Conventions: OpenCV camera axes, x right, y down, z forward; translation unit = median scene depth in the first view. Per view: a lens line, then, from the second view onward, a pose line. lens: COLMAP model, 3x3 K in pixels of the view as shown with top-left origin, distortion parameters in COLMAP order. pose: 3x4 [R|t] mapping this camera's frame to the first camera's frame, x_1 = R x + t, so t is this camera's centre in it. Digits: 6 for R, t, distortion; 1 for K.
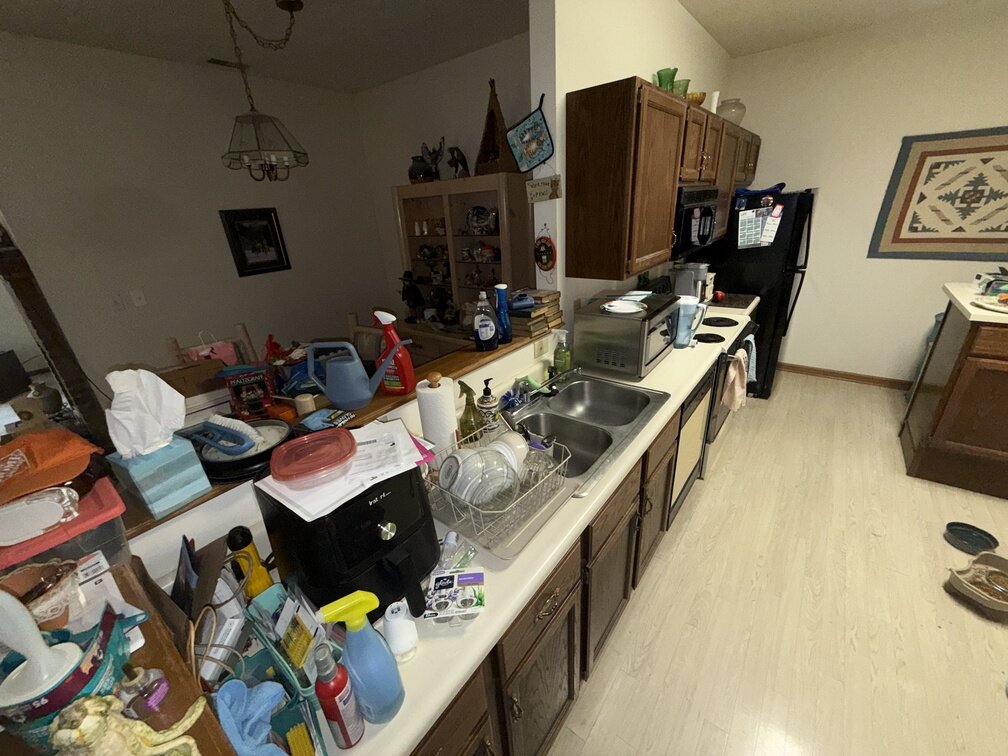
lens RADIAL K [[400.3, 0, 502.2], [0, 400.3, 378.5], [0, 0, 1]] dist [-0.003358, 0.000758]
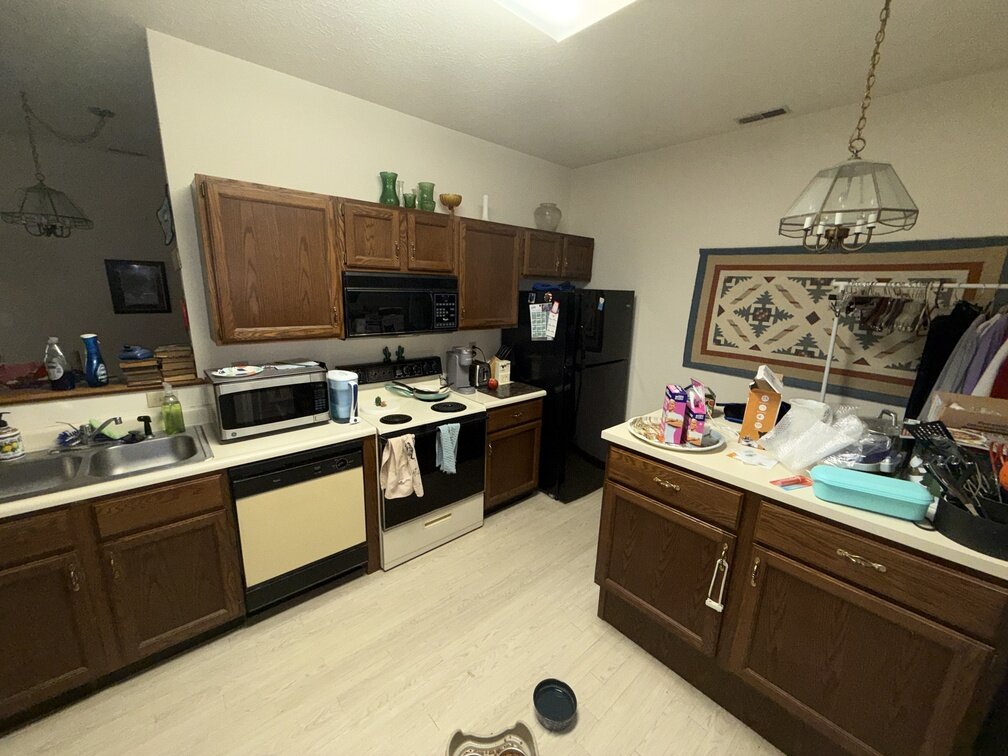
lens RADIAL K [[400.3, 0, 504.9], [0, 400.3, 380.2], [0, 0, 1]] dist [-0.003358, 0.000758]
pose [[0.979101, 0.133379, -0.153528, 0.748937], [-0.157766, 0.974508, -0.159514, -0.065131], [0.128338, 0.180402, 0.975184, 0.047513]]
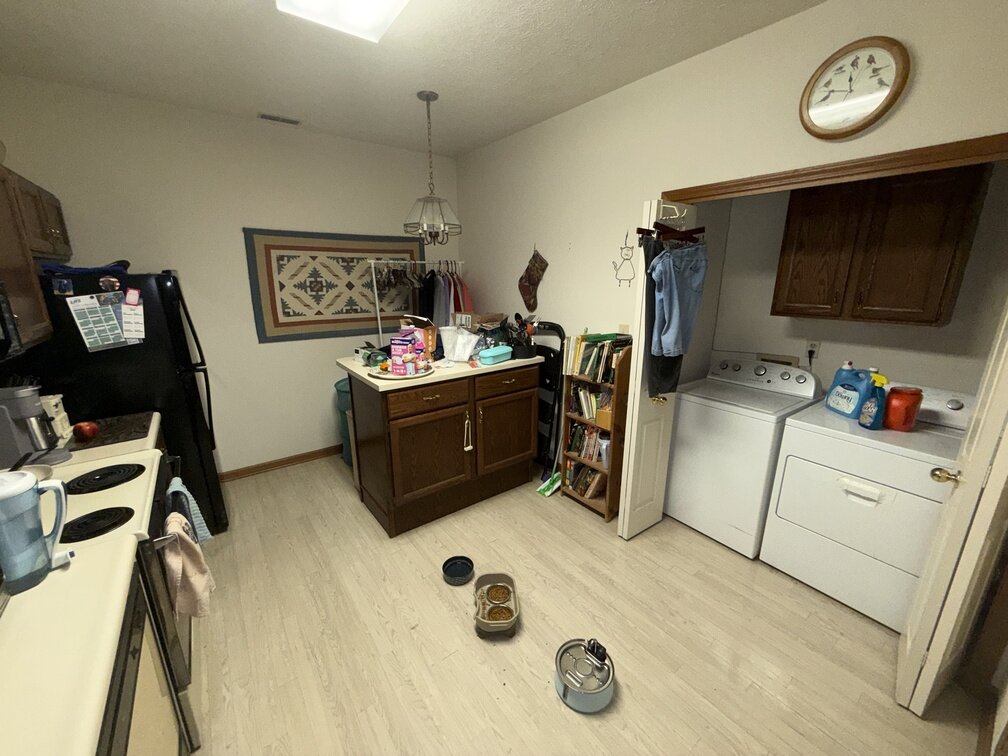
lens RADIAL K [[400.3, 0, 502.7], [0, 400.3, 378.9], [0, 0, 1]] dist [-0.003358, 0.000758]
pose [[0.253732, -0.187689, 0.948890, 0.153659], [0.370358, 0.925088, 0.083947, -0.100319], [-0.893563, 0.330129, 0.304237, 0.243974]]
